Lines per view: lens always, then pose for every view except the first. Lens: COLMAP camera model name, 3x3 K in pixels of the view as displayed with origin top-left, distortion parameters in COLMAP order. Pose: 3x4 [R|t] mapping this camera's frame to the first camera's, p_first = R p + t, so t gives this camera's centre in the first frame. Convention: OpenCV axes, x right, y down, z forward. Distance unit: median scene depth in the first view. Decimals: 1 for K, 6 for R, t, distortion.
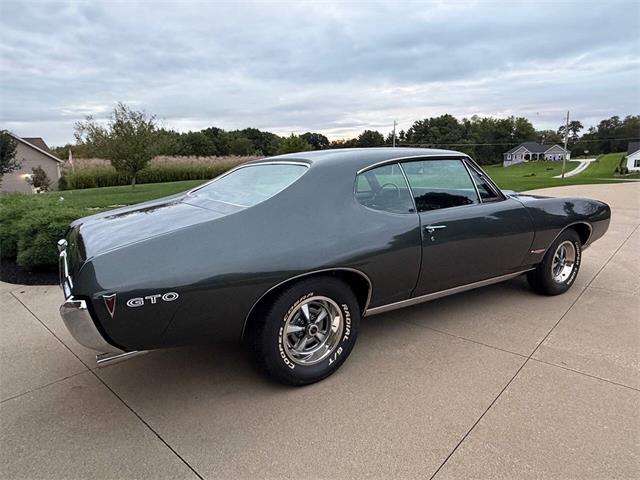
lens RADIAL K [[685.5, 0, 320.0], [0, 685.5, 240.0], [0, 0, 1]] dist [0.182041, -0.333037]
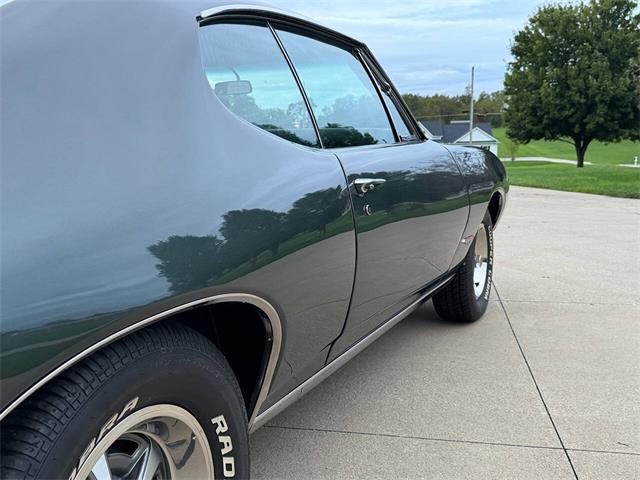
lens RADIAL K [[685.5, 0, 320.0], [0, 685.5, 240.0], [0, 0, 1]] dist [0.182041, -0.333037]
pose [[0.793777, -0.053649, 0.605839, -0.070524], [0.115060, 0.991361, -0.062964, 0.025162], [-0.597227, 0.119688, 0.793092, 0.446473]]
